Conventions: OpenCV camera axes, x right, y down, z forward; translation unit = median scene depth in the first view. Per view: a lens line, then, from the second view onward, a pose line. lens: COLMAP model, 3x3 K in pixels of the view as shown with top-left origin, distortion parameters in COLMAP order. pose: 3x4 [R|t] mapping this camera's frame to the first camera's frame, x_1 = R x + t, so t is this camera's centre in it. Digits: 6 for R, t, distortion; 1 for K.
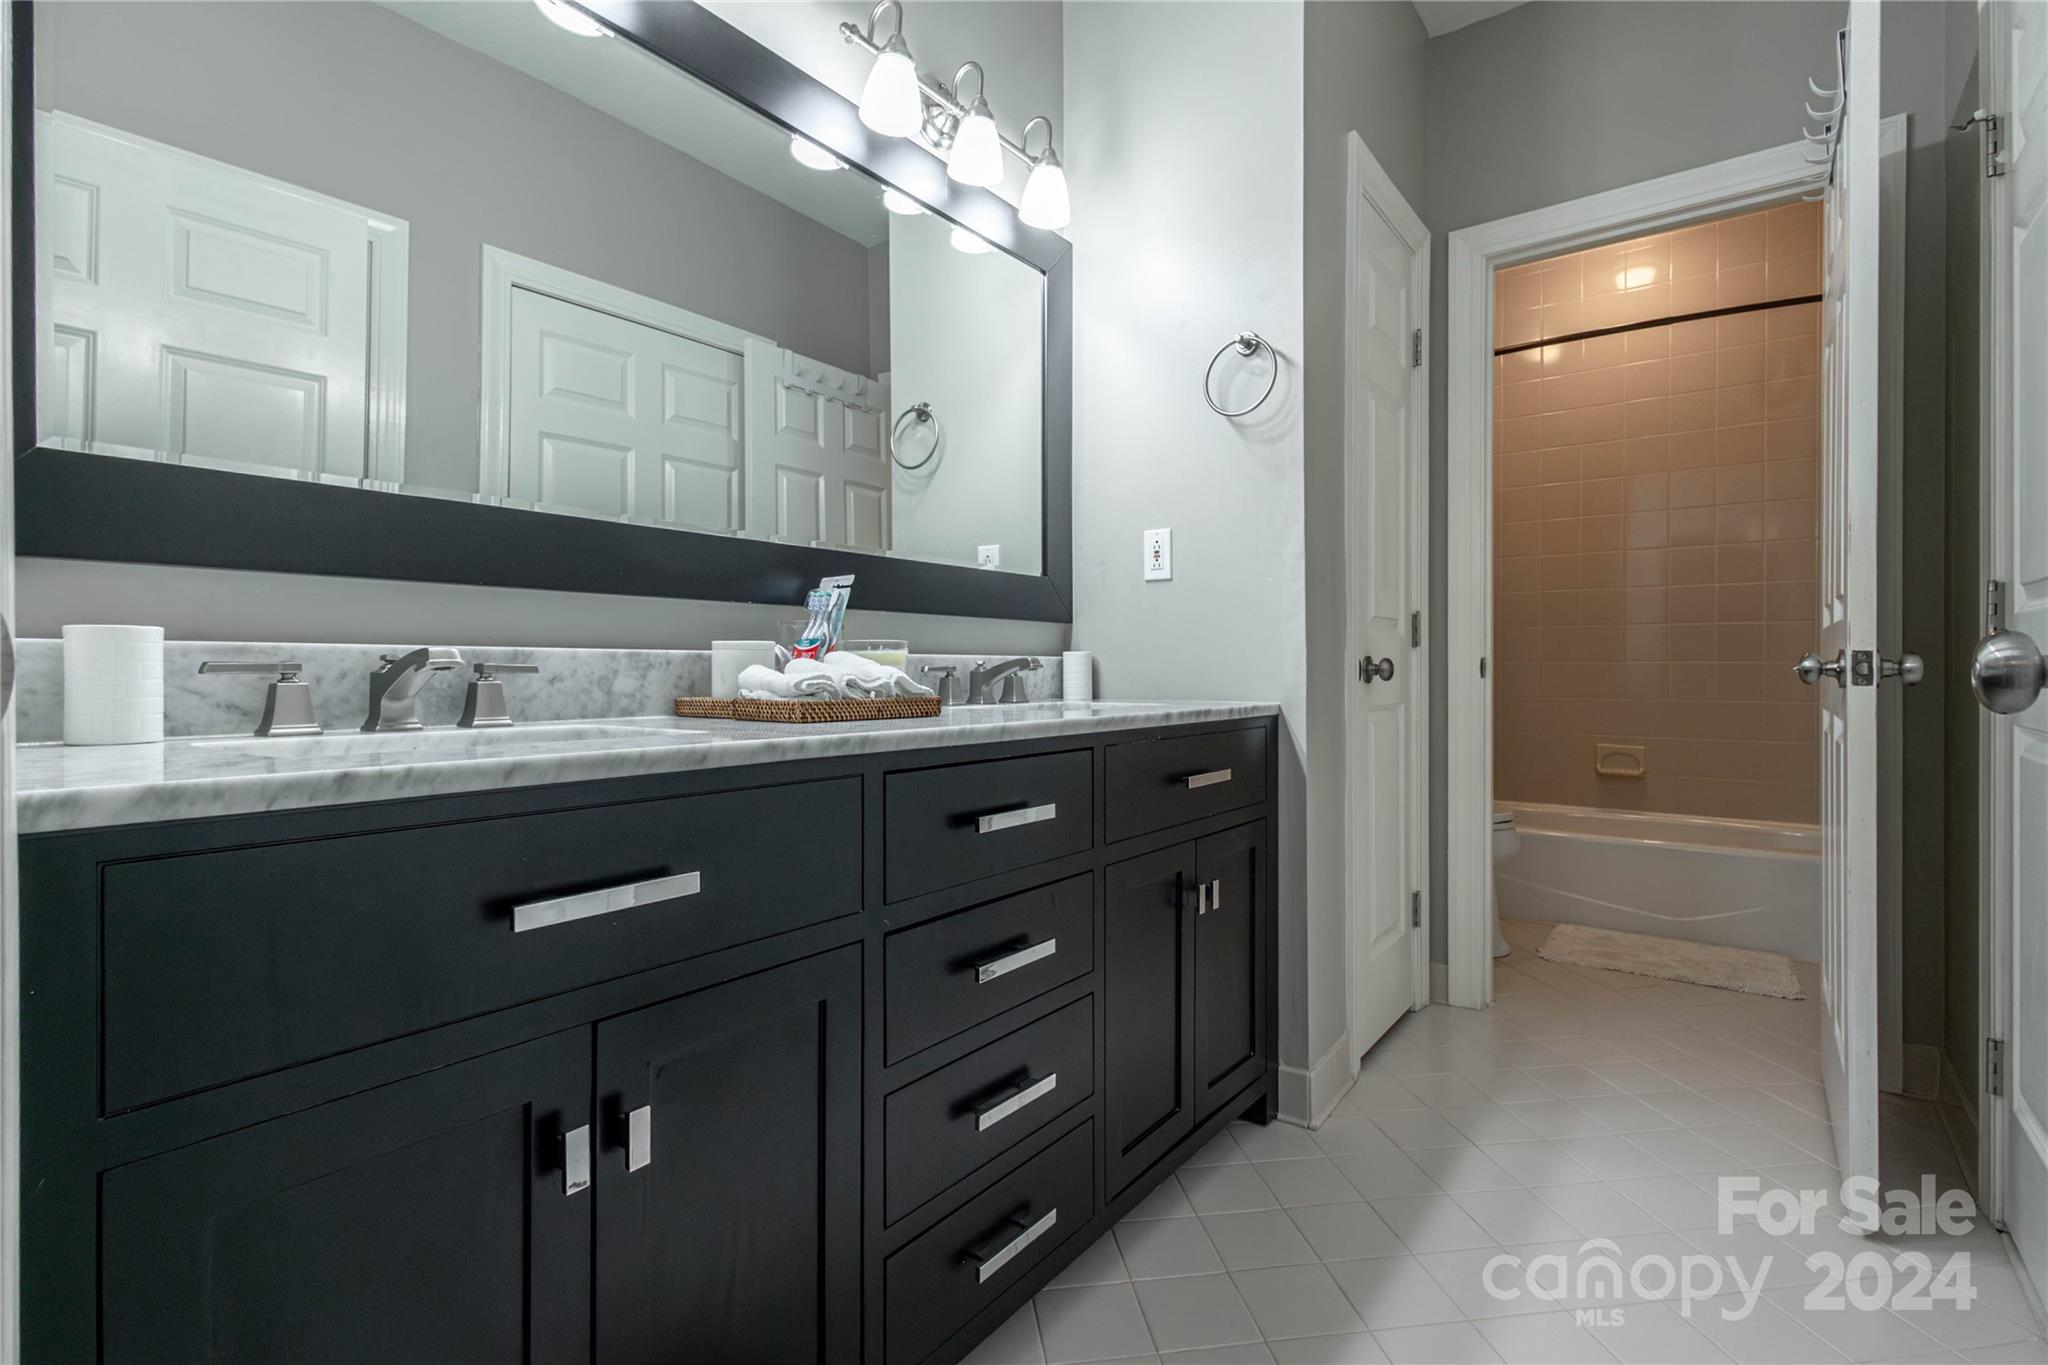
lens RADIAL K [[952.8, 0, 1030.8], [0, 952.8, 661.6], [0, 0, 1]] dist [0.001844, -0.000843]
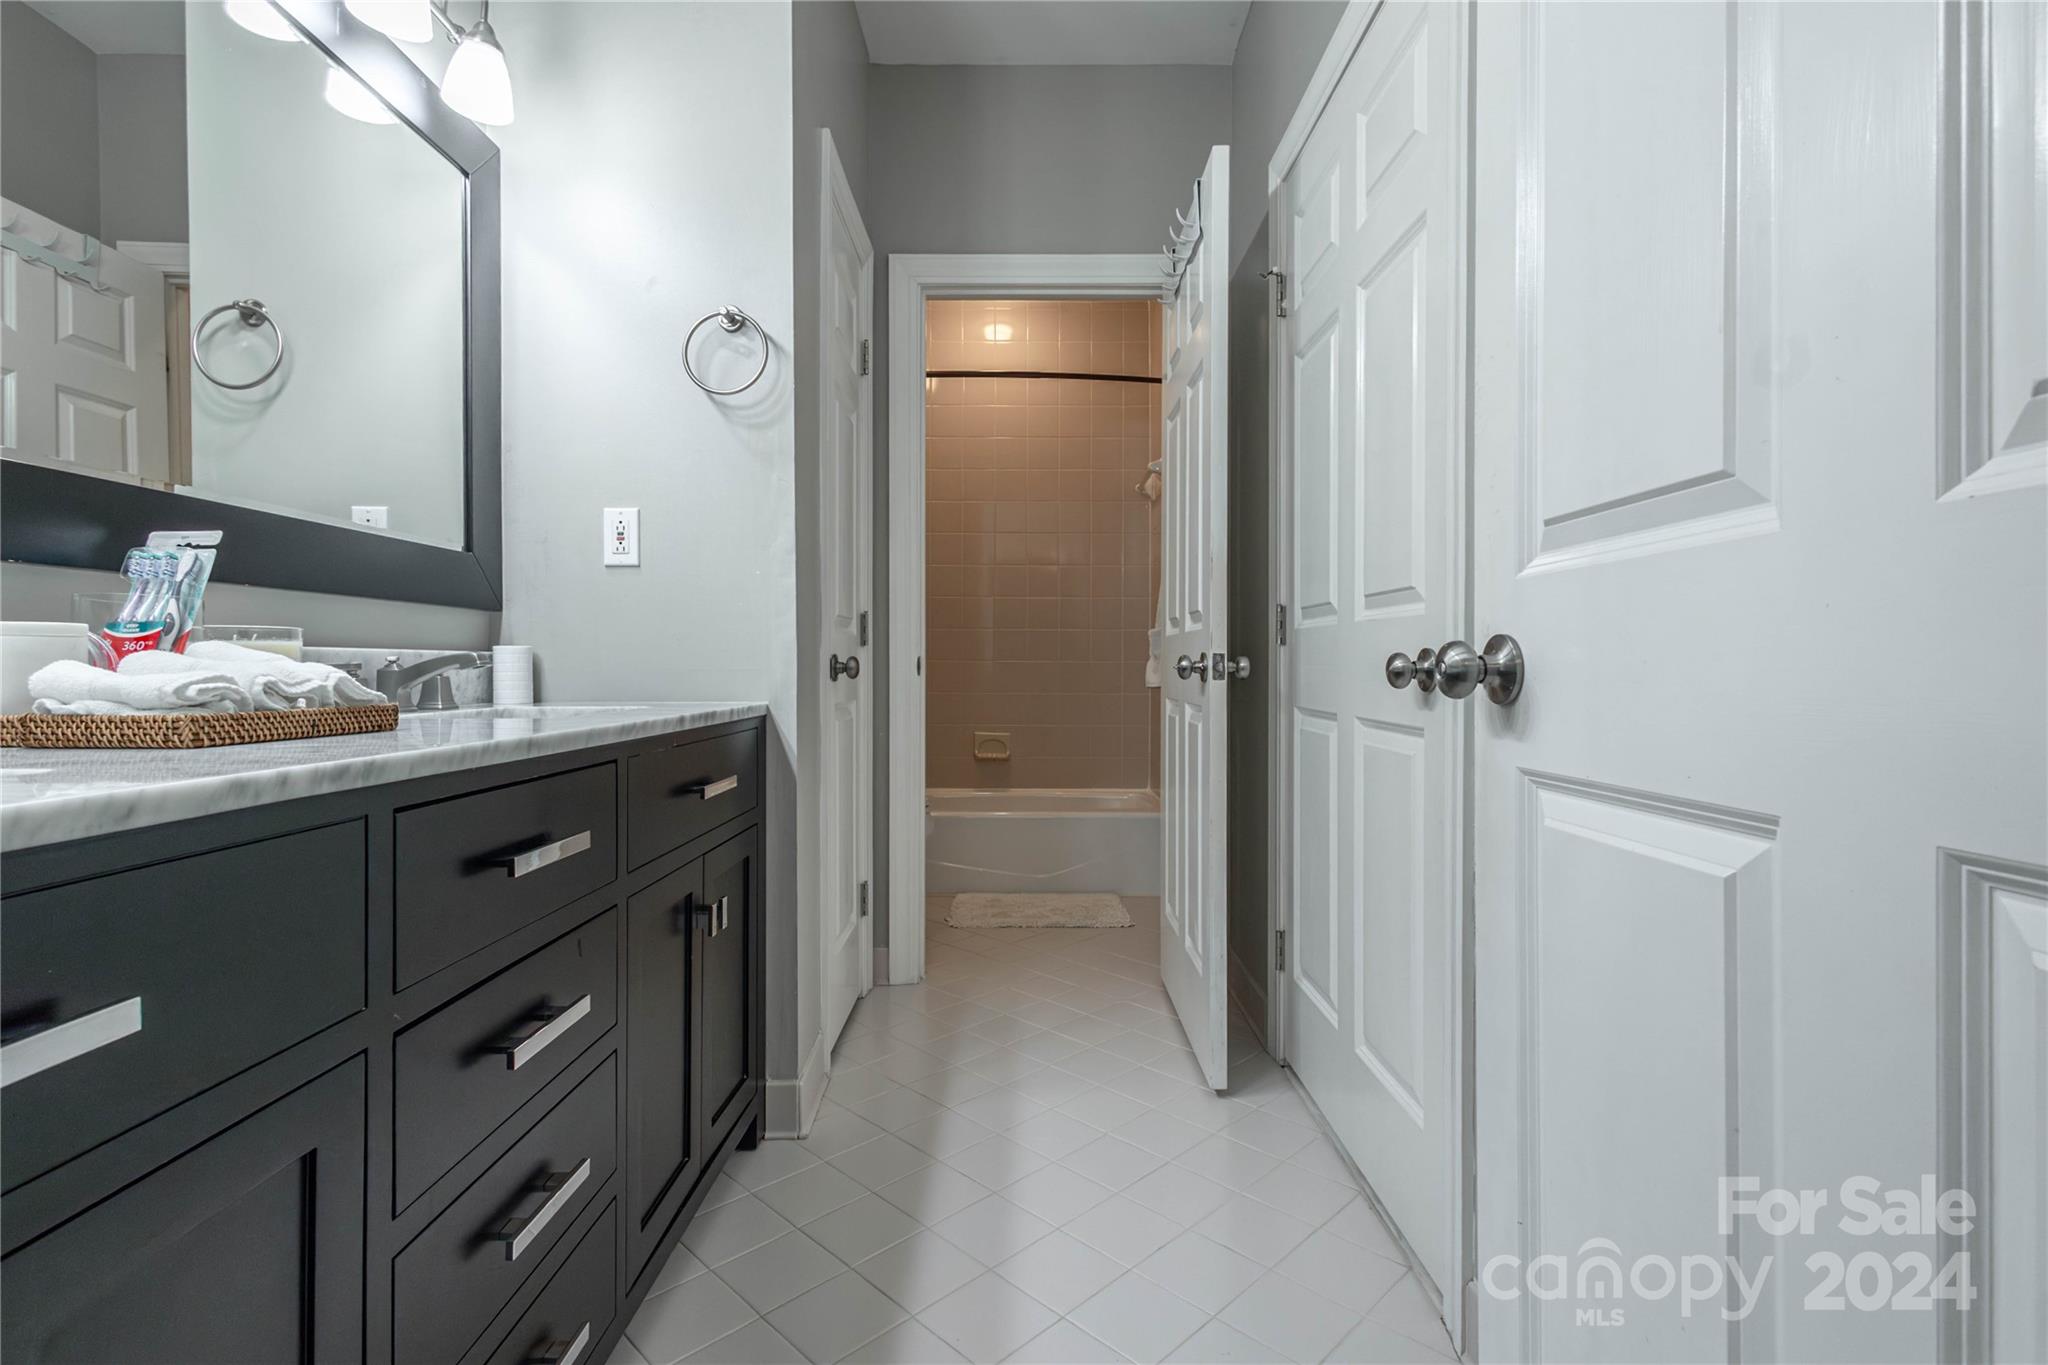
lens RADIAL K [[969.5, 0, 1026.0], [0, 969.5, 661.6], [0, 0, 1]] dist [0.006175, 0.000096]
pose [[0.797106, 0.004163, 0.603825, -0.121628], [-0.005672, 0.999984, 0.000594, 0.000264], [-0.603813, -0.003898, 0.797117, 0.068870]]
